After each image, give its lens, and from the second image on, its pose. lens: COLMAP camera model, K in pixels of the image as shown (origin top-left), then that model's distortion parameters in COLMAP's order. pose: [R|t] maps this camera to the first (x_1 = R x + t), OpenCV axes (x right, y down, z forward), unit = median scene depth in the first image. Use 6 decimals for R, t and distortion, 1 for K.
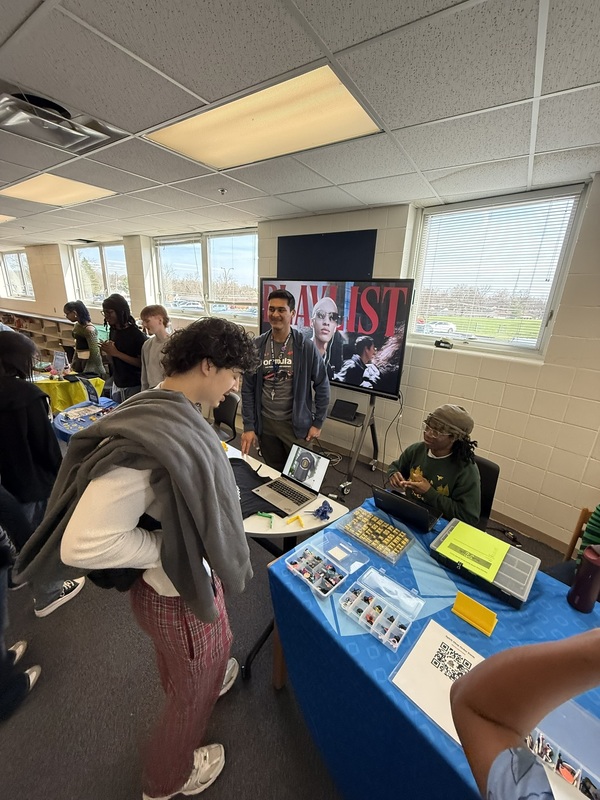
lens RADIAL K [[314.4, 0, 300.9], [0, 314.4, 399.8], [0, 0, 1]] dist [-0.002280, -0.000336]
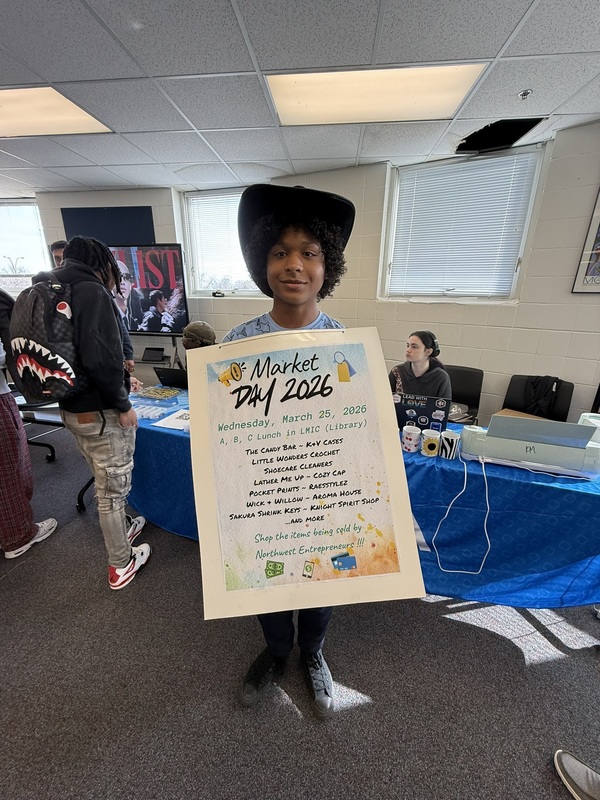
lens RADIAL K [[314.4, 0, 301.1], [0, 314.4, 398.7], [0, 0, 1]] dist [-0.002280, -0.000336]
pose [[0.884762, -0.177714, 0.430830, 0.096500], [0.169198, 0.983853, 0.058361, 0.247415], [-0.434245, 0.021260, 0.900544, -0.381896]]
